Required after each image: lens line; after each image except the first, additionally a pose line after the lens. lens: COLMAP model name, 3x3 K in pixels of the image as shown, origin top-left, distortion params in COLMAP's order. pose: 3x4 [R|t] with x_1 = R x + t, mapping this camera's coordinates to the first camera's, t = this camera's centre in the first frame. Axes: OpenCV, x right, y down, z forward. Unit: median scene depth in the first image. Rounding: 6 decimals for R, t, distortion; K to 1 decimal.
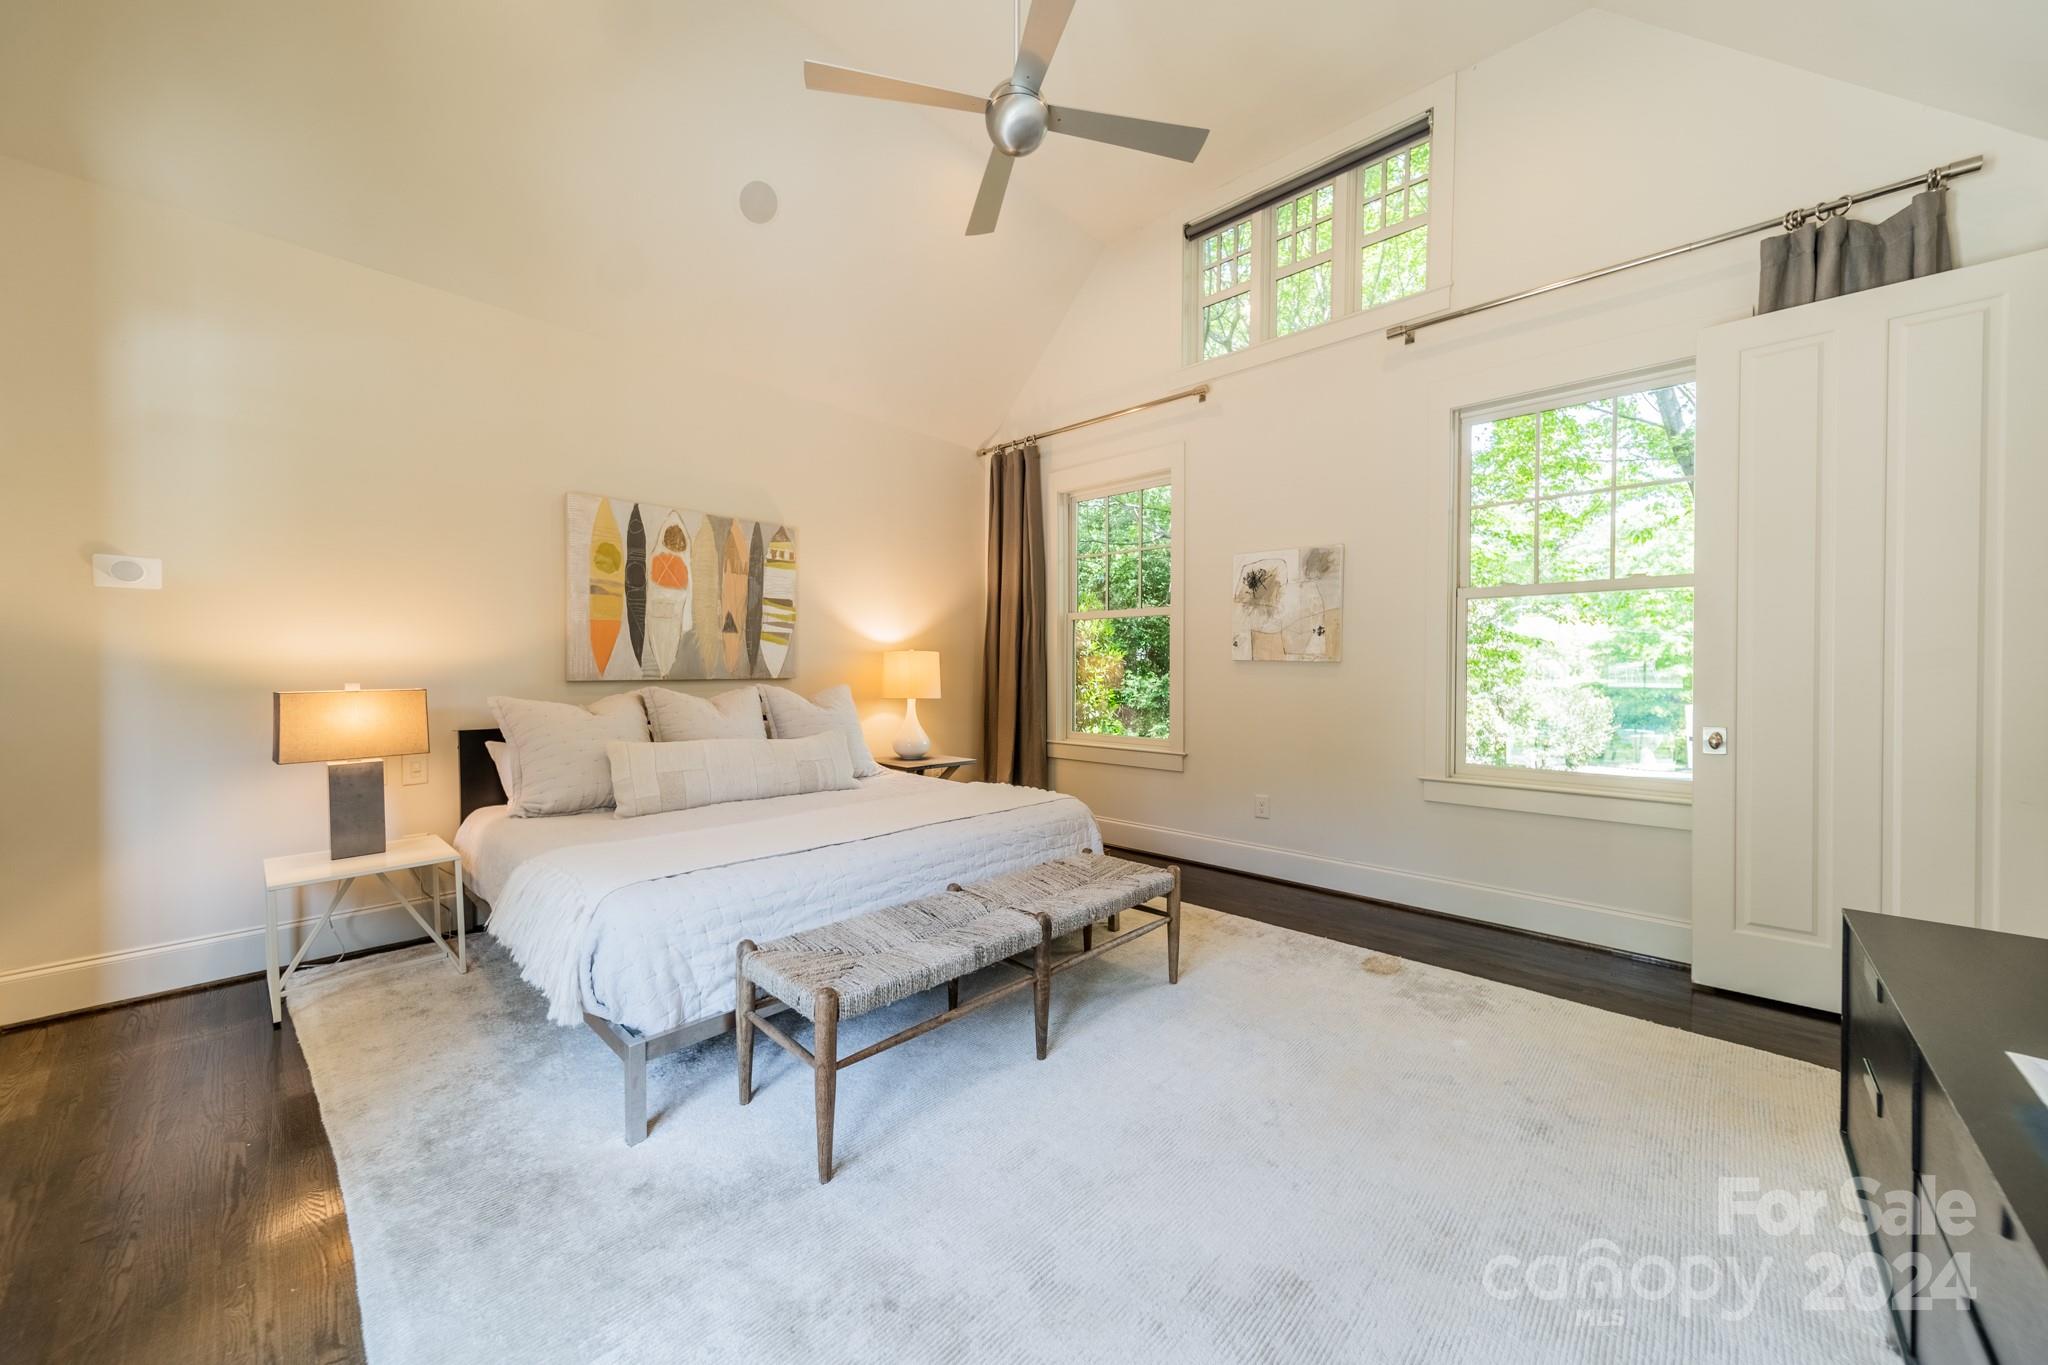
lens RADIAL K [[721.1, 0, 1019.4], [0, 721.1, 678.8], [0, 0, 1]] dist [0.006688, 0.000241]
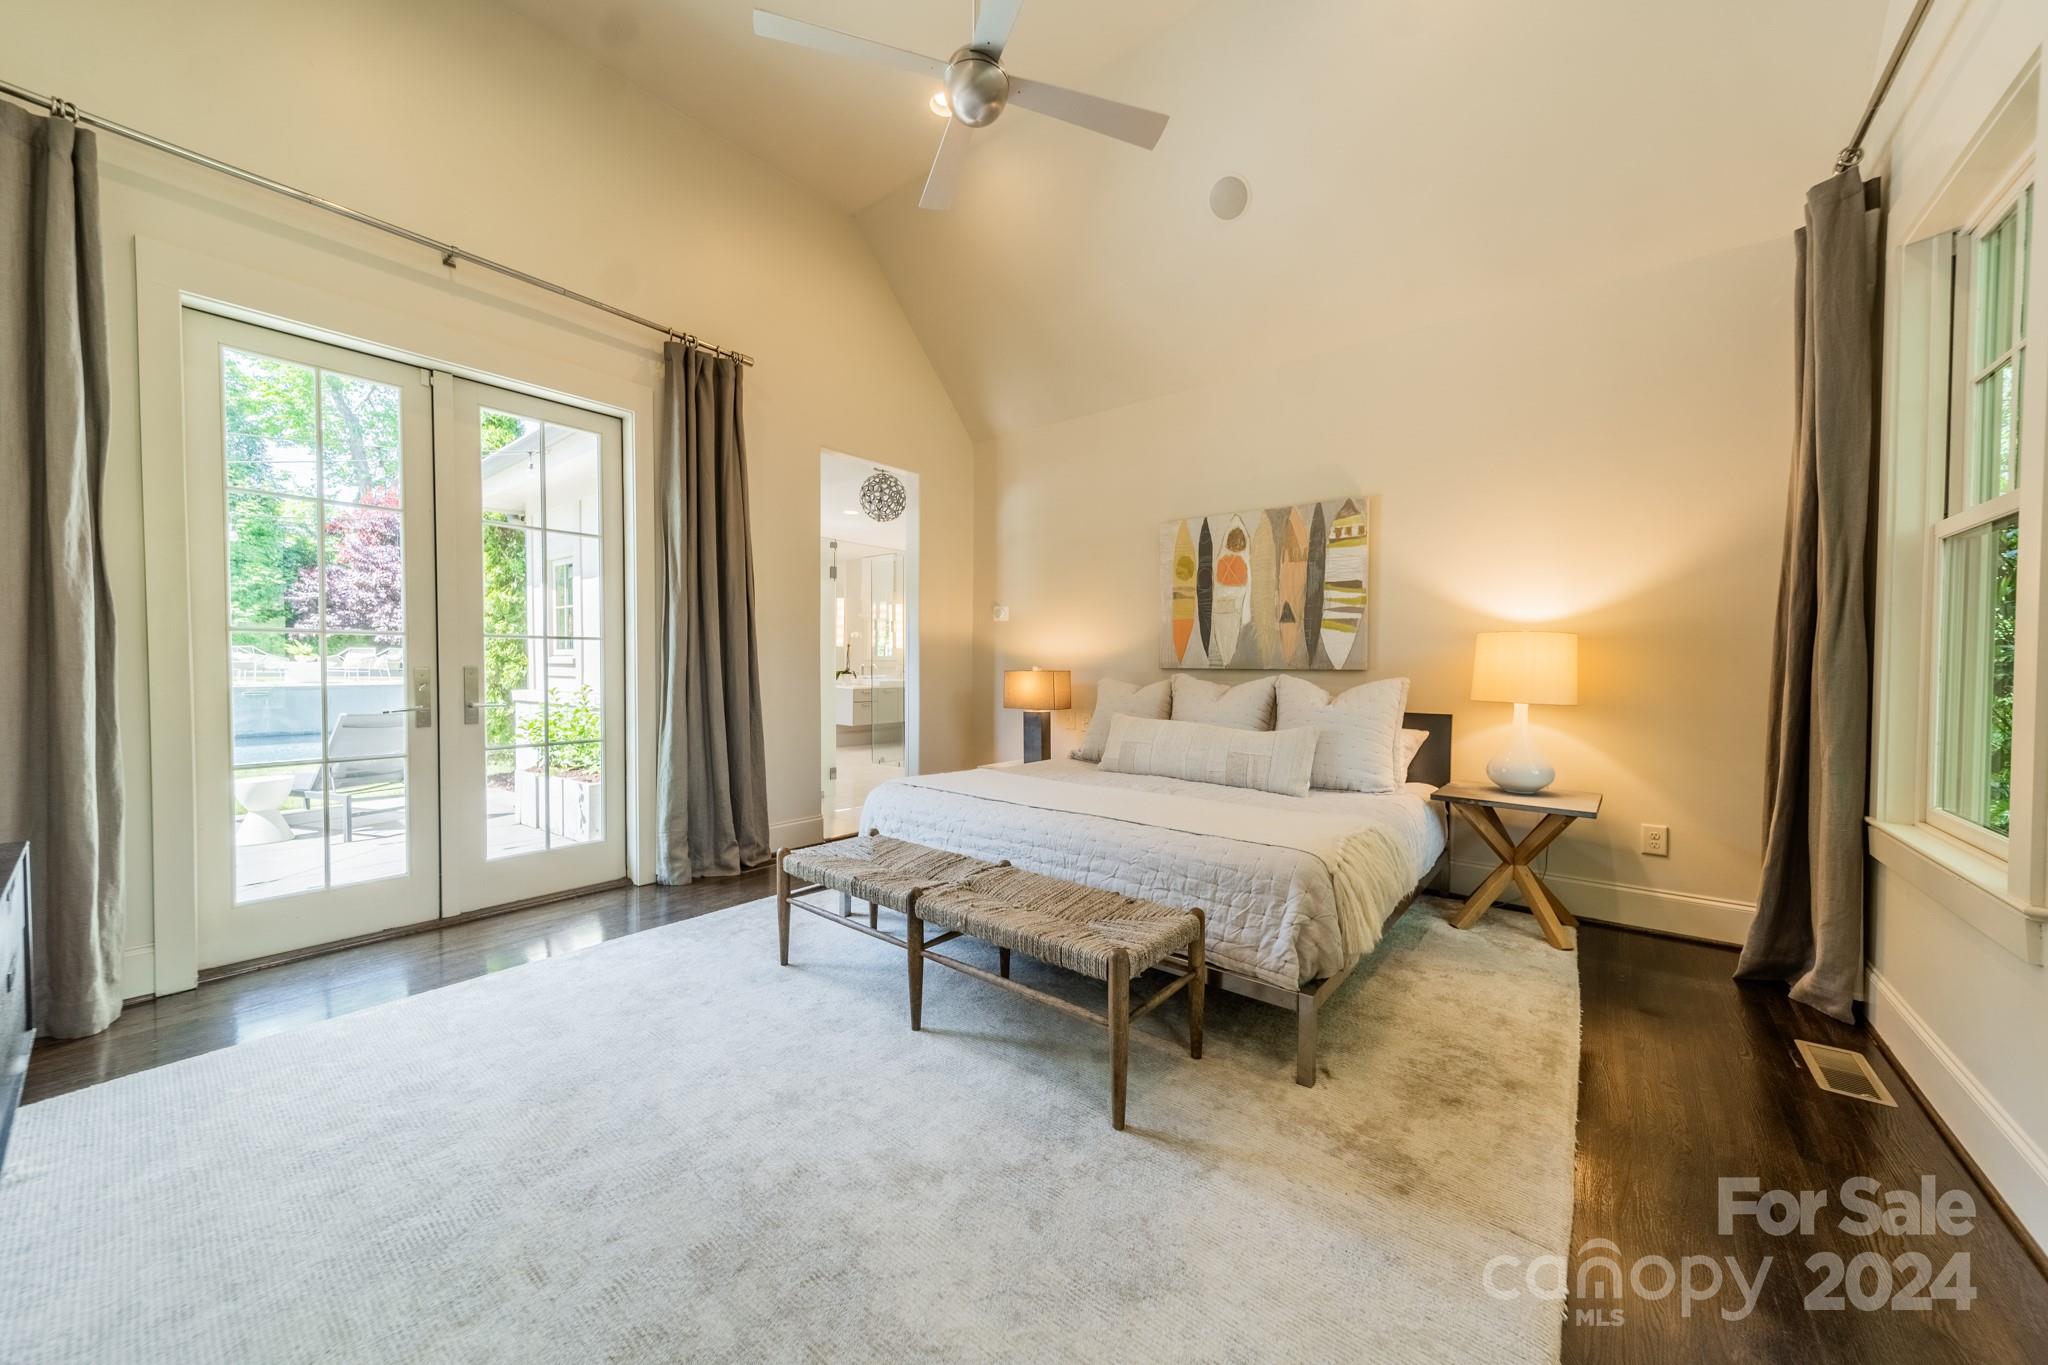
lens RADIAL K [[721.1, 0, 1019.6], [0, 721.1, 677.2], [0, 0, 1]] dist [0.006688, 0.000241]
pose [[0.093675, 0.018086, -0.995439, 0.570585], [-0.019779, 0.999671, 0.016301, 0.002280], [0.995406, 0.018162, 0.094002, 0.559963]]
